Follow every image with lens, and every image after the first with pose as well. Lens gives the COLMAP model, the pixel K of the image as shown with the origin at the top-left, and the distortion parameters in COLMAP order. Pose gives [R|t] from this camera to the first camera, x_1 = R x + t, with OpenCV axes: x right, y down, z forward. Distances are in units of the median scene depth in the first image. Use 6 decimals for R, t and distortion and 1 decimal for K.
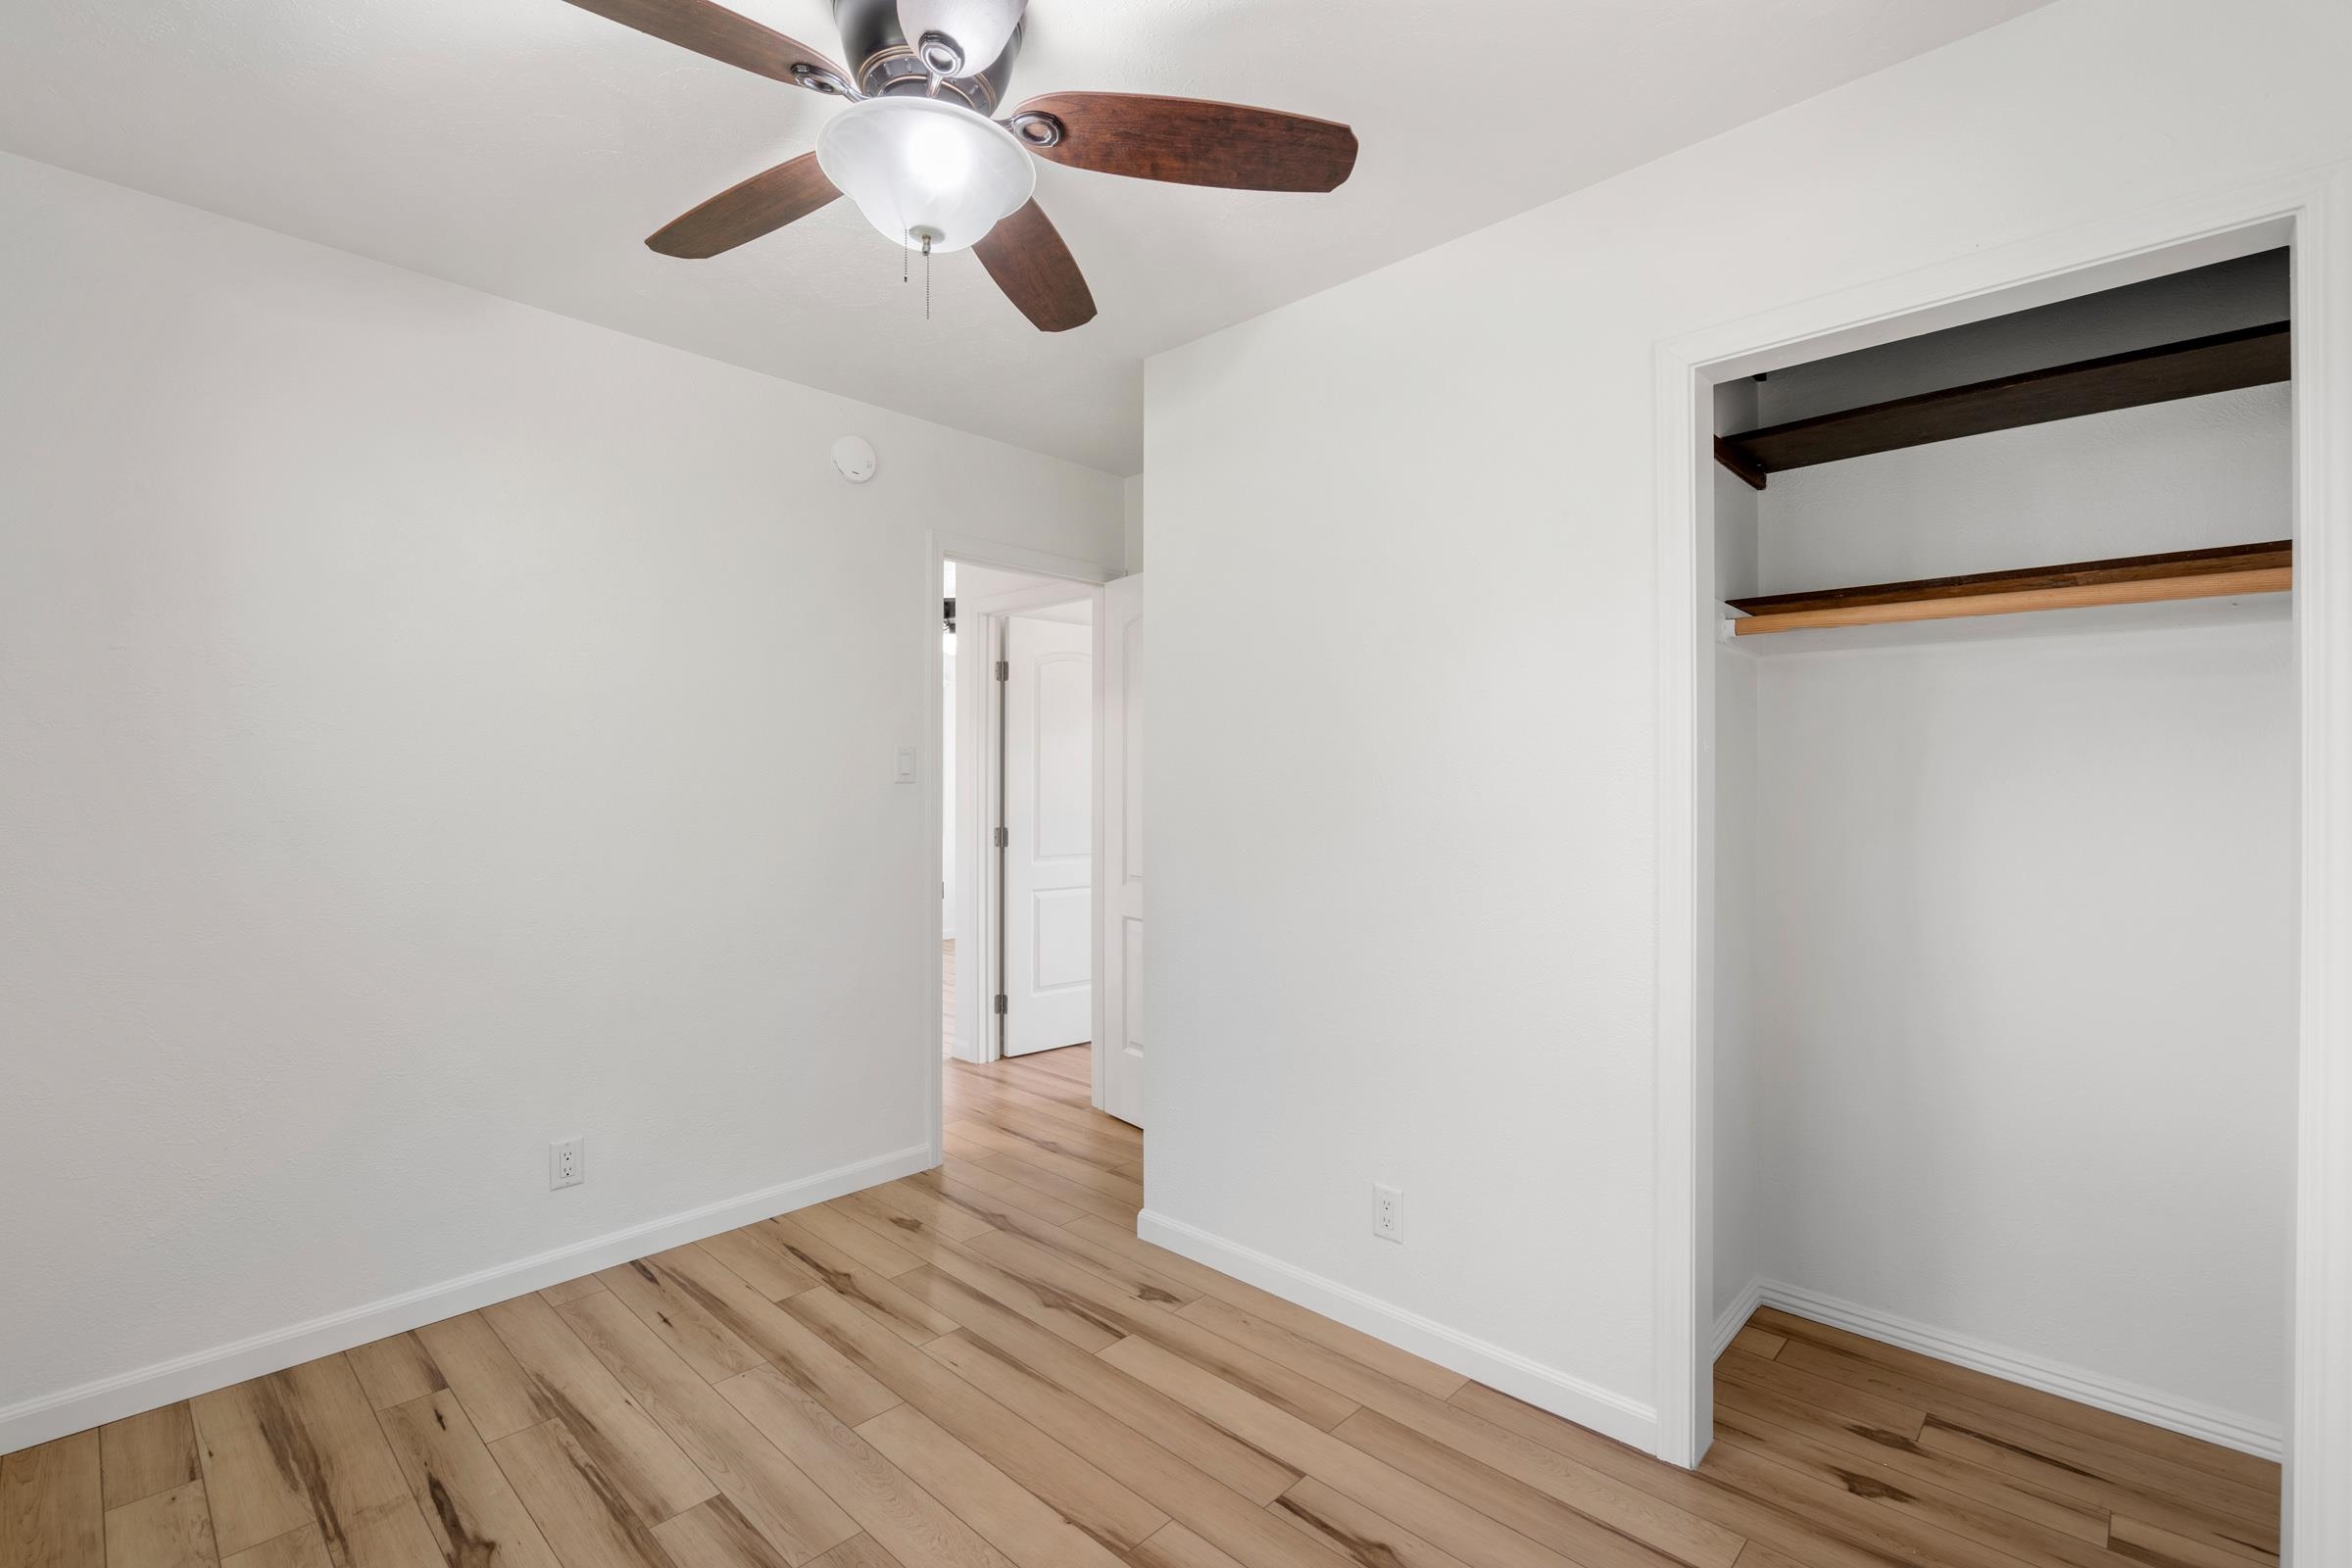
lens RADIAL K [[1056.4, 0, 1176.0], [0, 1056.4, 784.0], [0, 0, 1]] dist [0.000801, 0.000112]
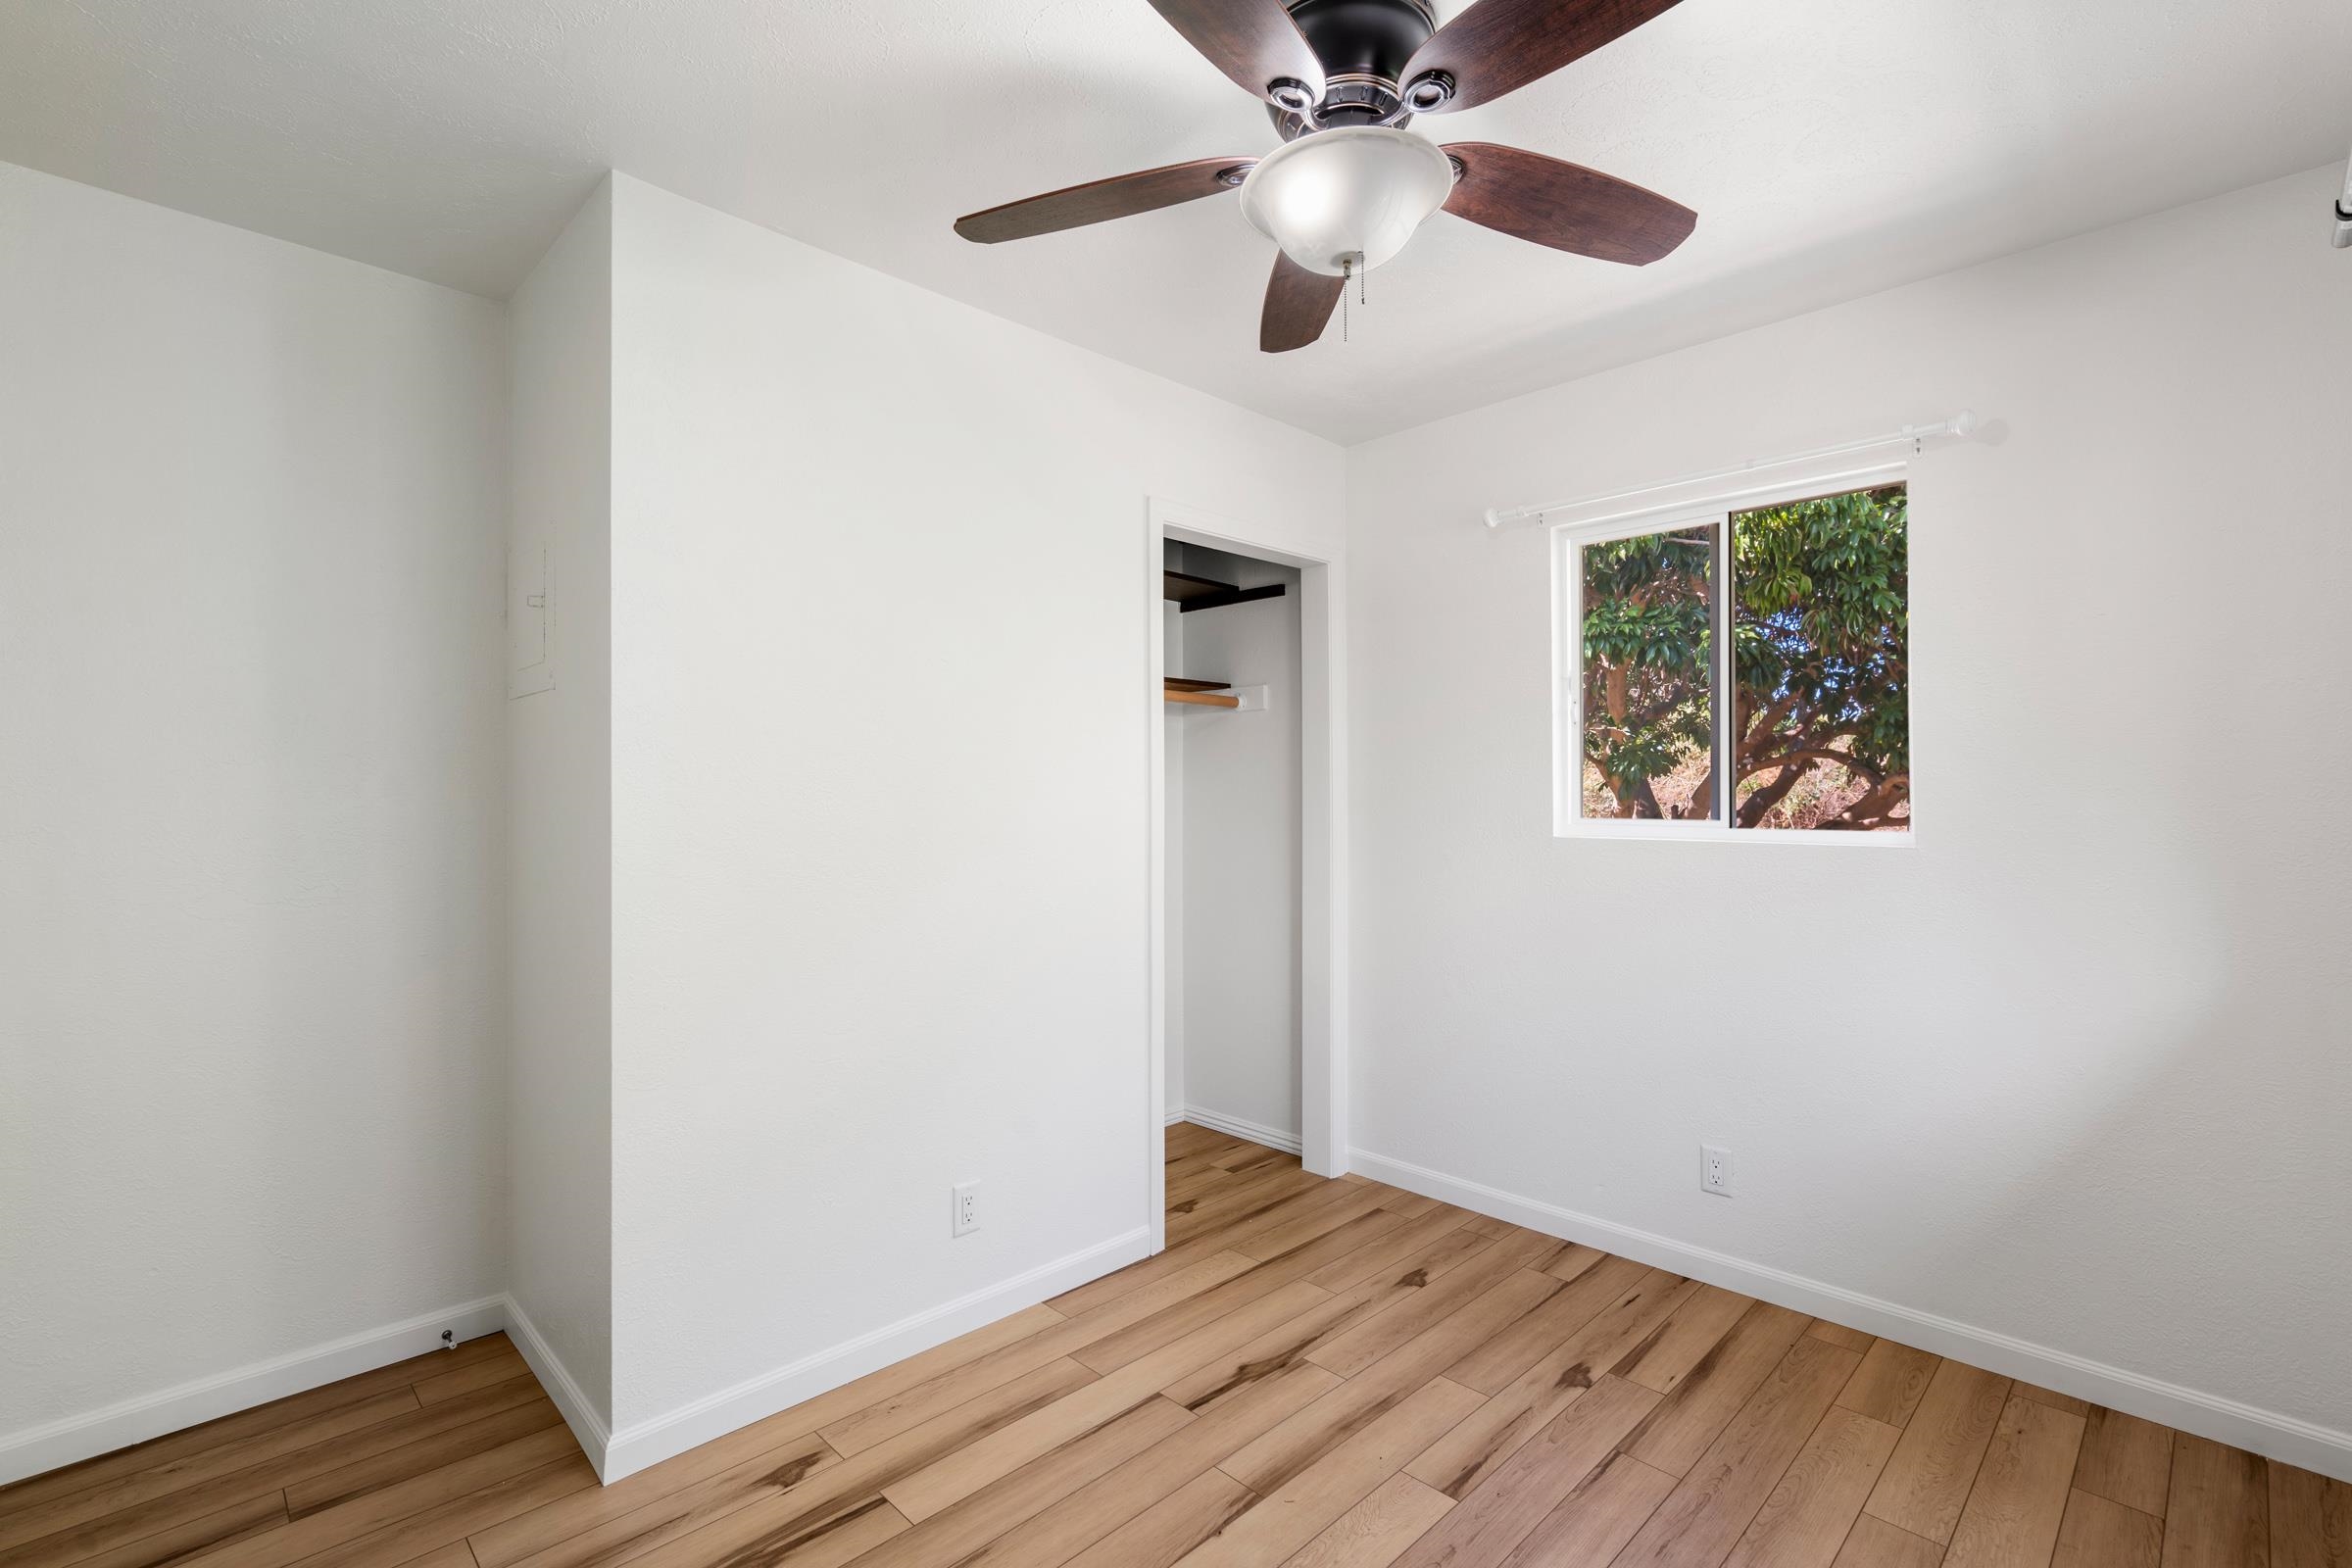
lens RADIAL K [[1056.4, 0, 1176.0], [0, 1056.4, 784.0], [0, 0, 1]] dist [0.000801, 0.000112]
pose [[0.031817, 0.012199, 0.999419, -0.945483], [0.003382, 0.999918, -0.012313, 0.003765], [-0.999488, 0.003771, 0.031773, 0.859264]]
